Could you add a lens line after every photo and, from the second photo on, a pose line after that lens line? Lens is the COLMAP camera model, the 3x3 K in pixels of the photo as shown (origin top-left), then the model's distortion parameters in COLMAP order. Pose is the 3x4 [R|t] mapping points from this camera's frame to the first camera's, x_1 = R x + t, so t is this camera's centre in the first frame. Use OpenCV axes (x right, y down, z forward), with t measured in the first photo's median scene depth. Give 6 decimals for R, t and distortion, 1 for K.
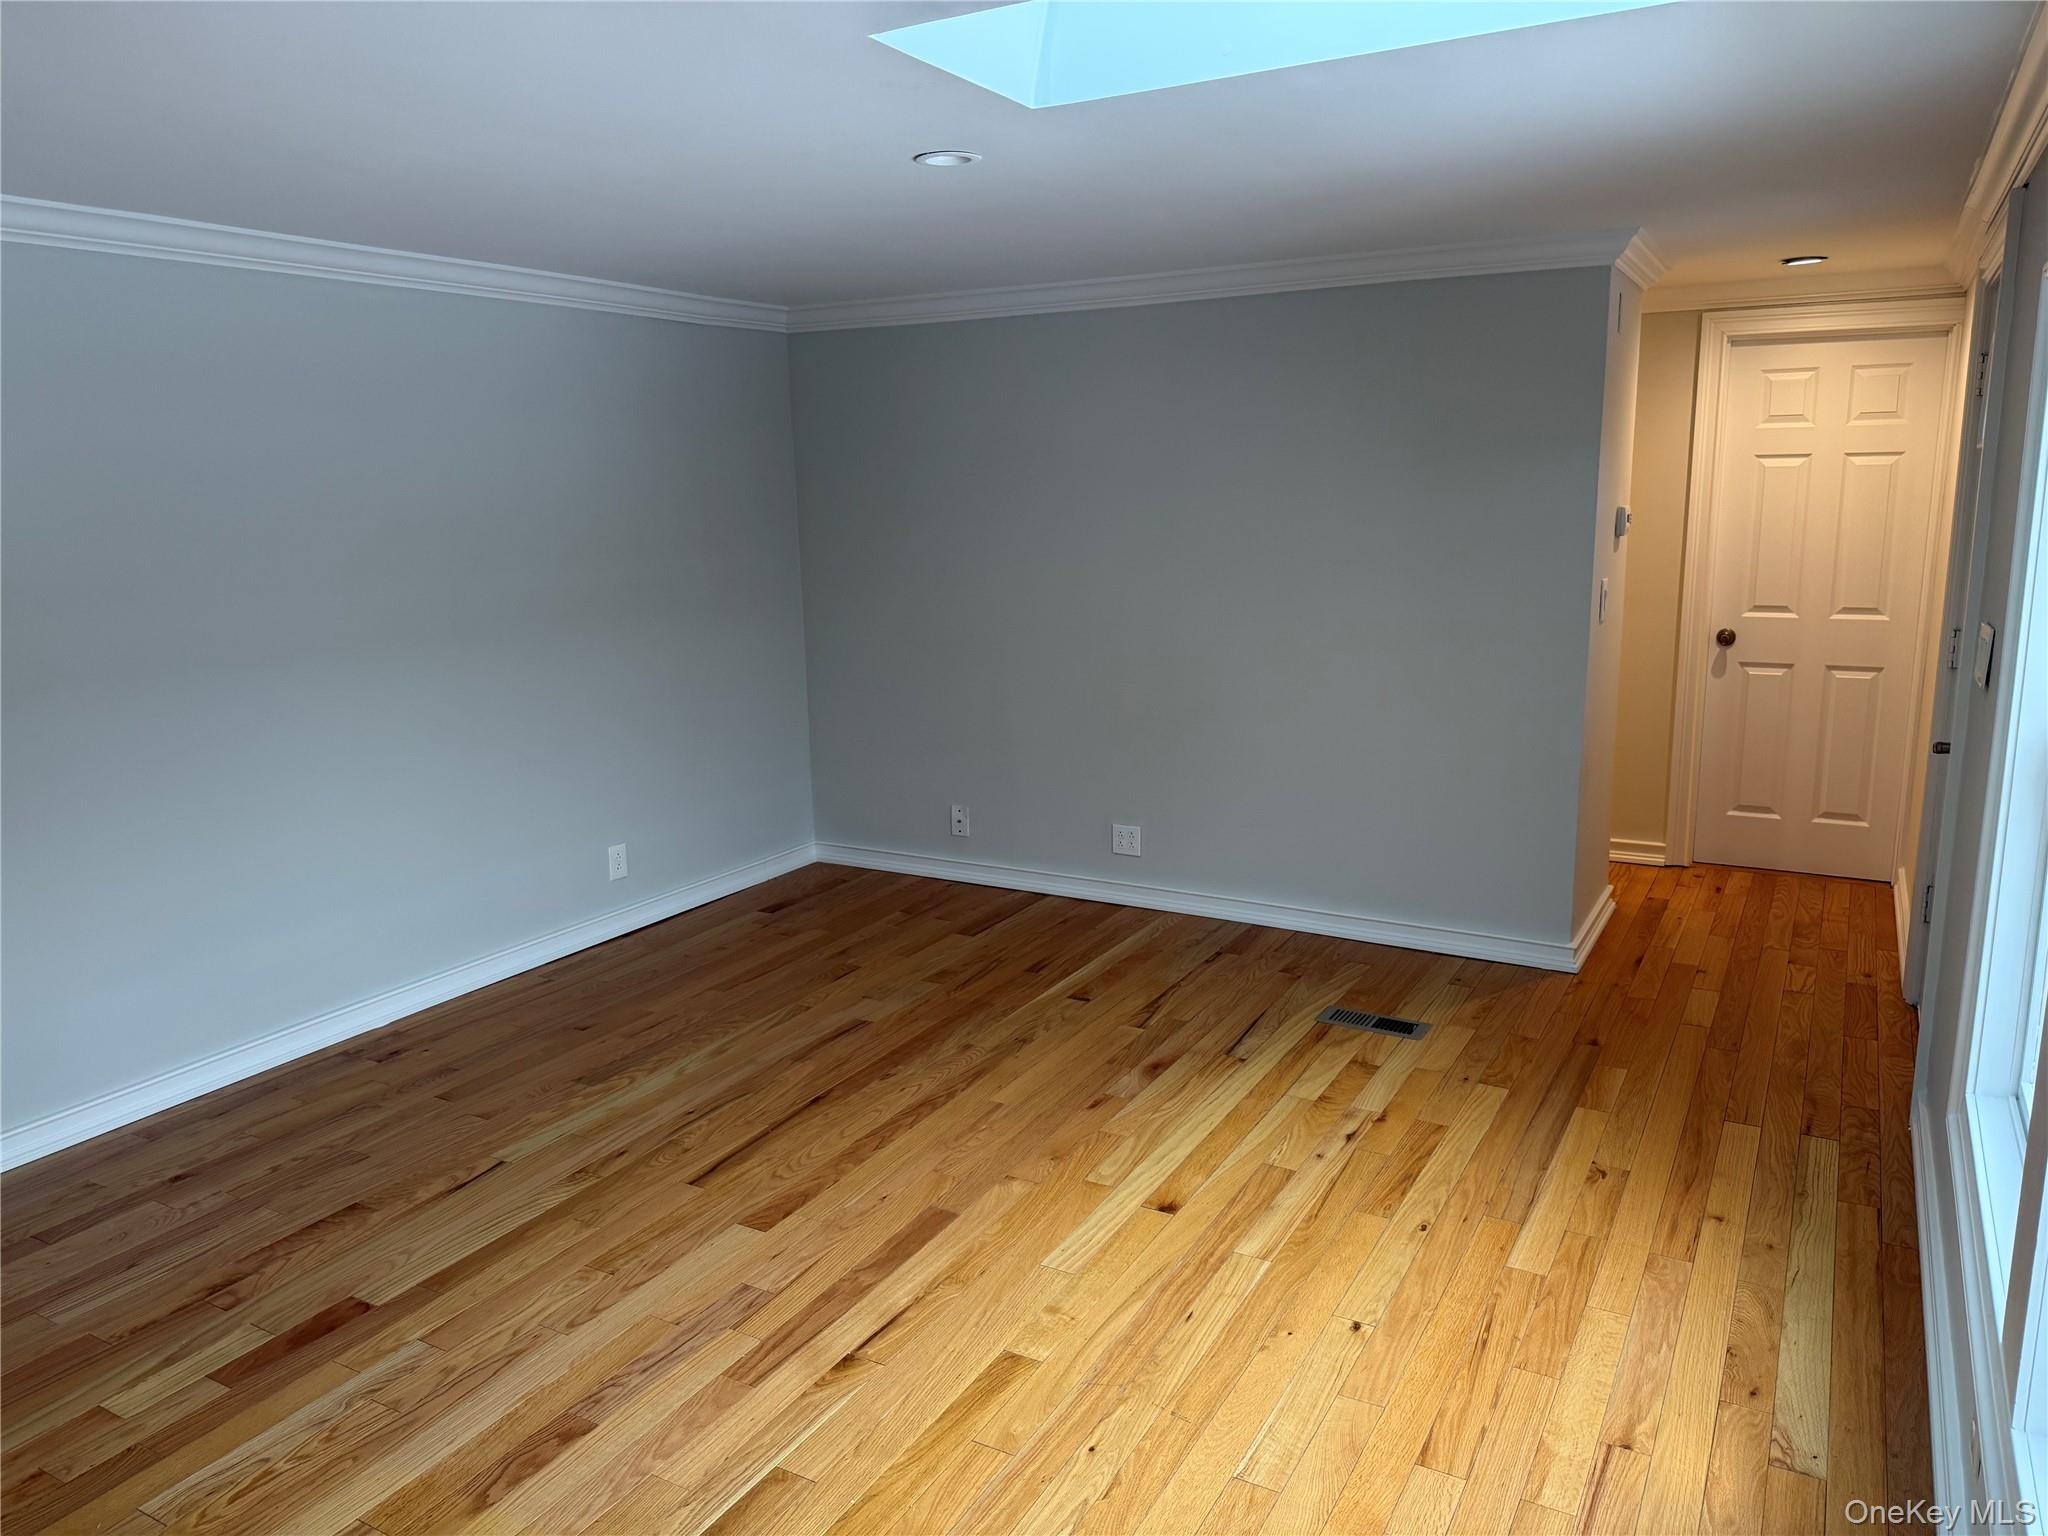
lens RADIAL K [[1443.5, 0, 1023.6], [0, 1443.5, 779.6], [0, 0, 1]] dist [0.080706, -0.087430]
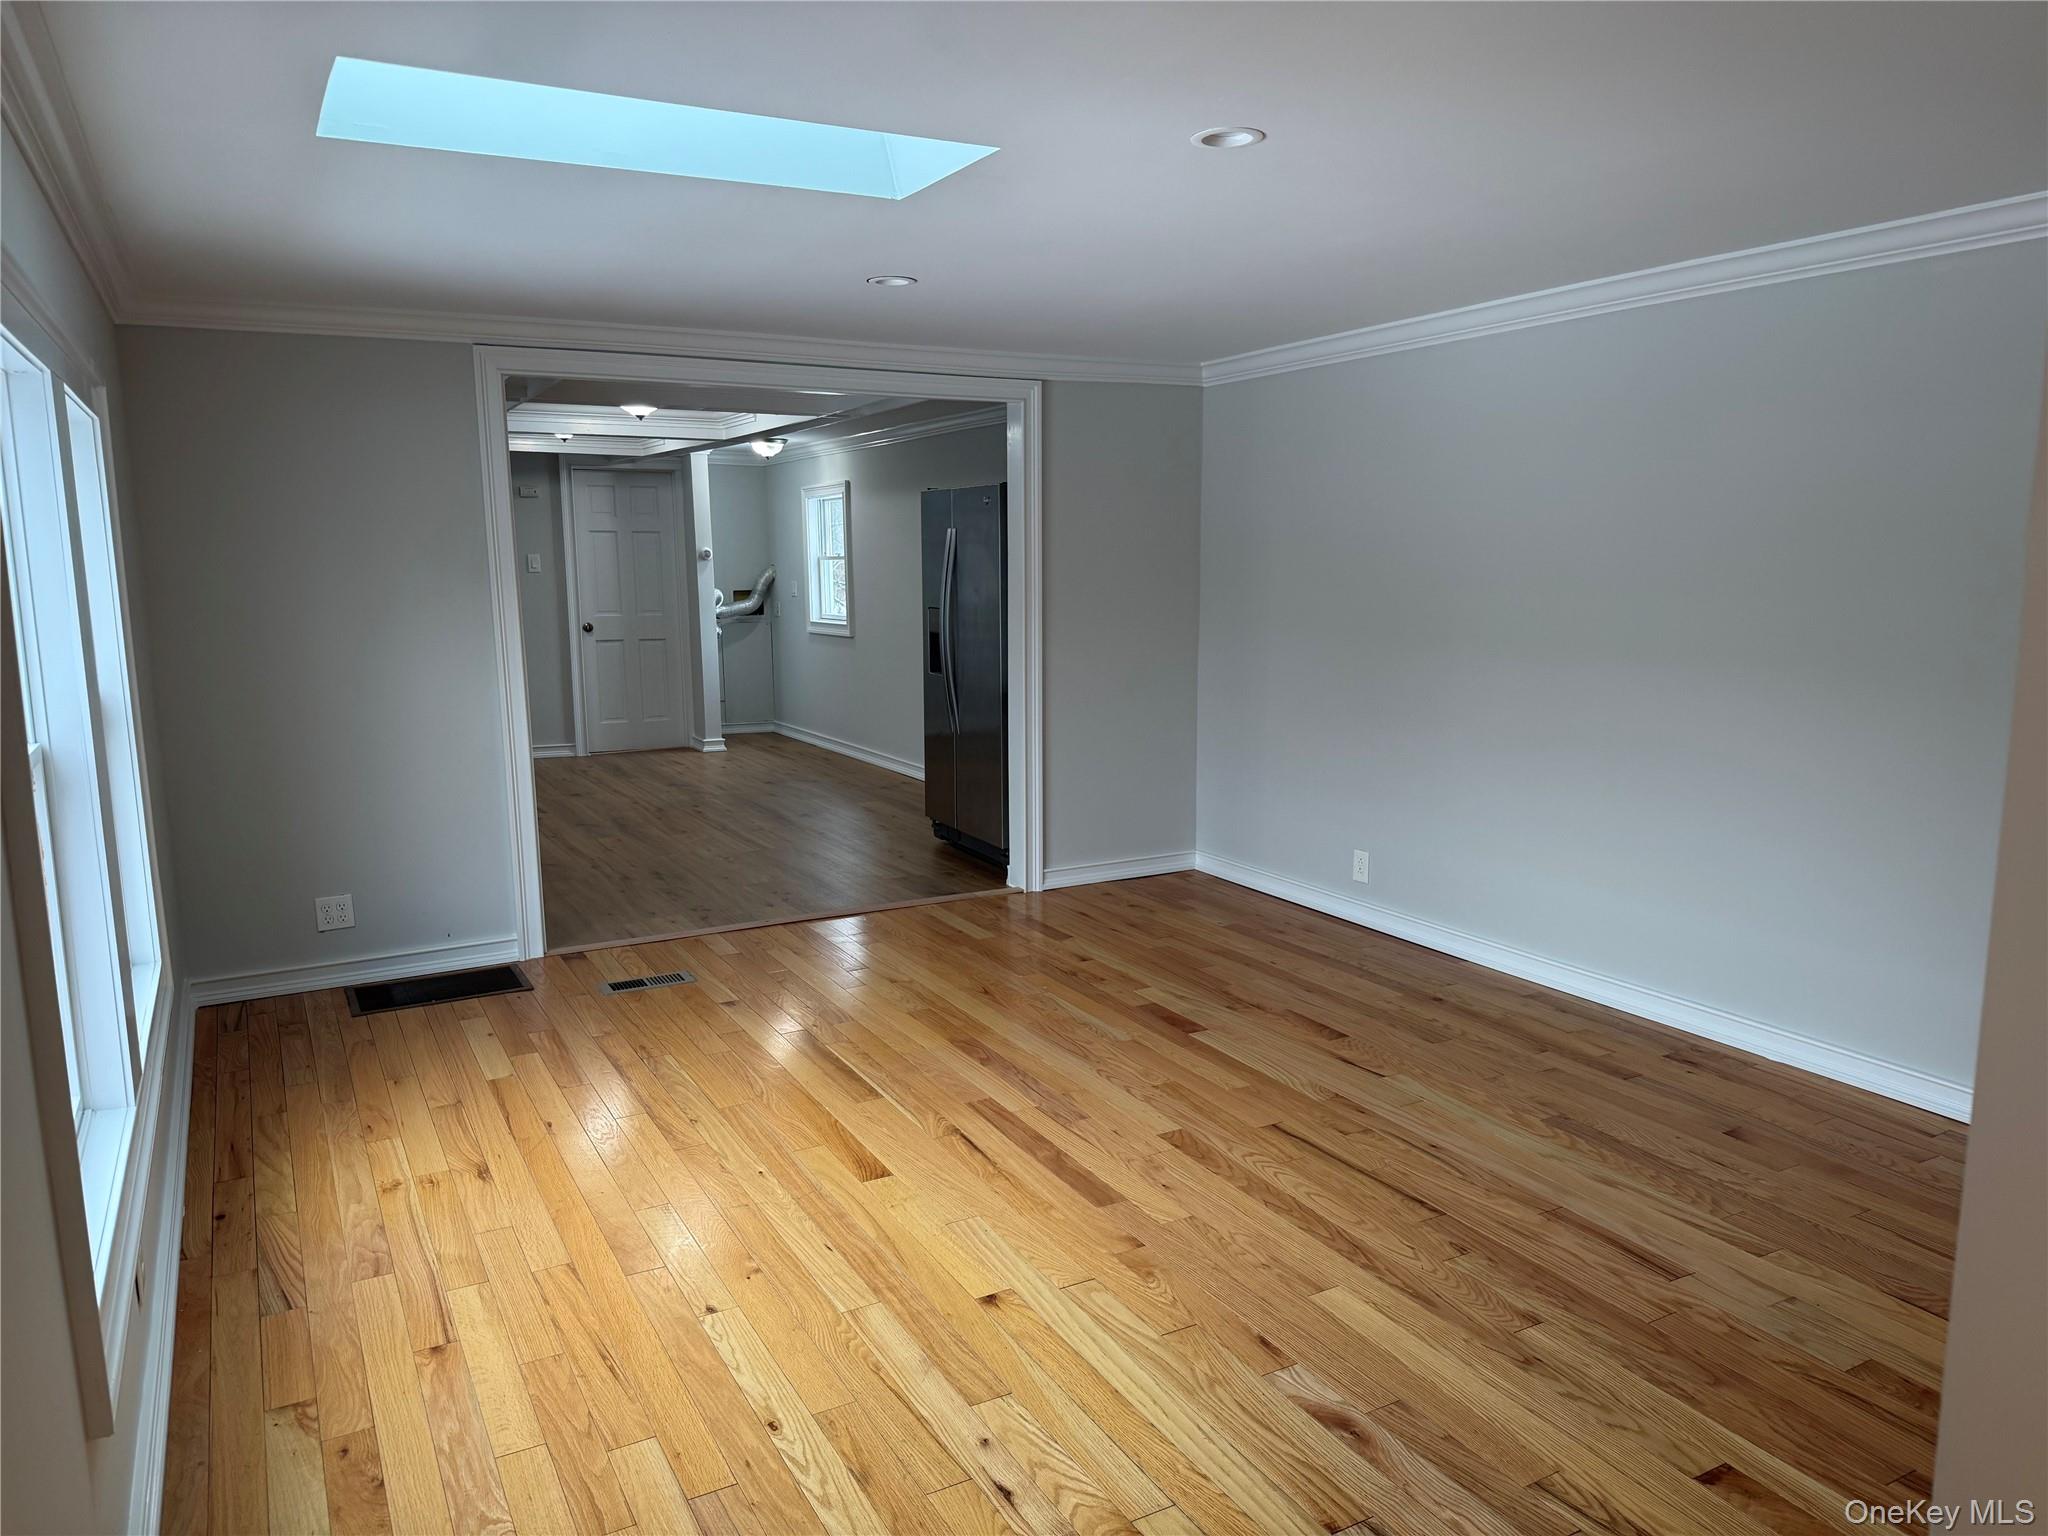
lens RADIAL K [[1443.5, 0, 1023.7], [0, 1443.5, 764.8], [0, 0, 1]] dist [0.080706, -0.087430]
pose [[-0.531398, 0.154390, -0.832934, 0.769690], [-0.153570, 0.949403, 0.273954, -0.264223], [0.833086, 0.273492, -0.480801, 1.326167]]
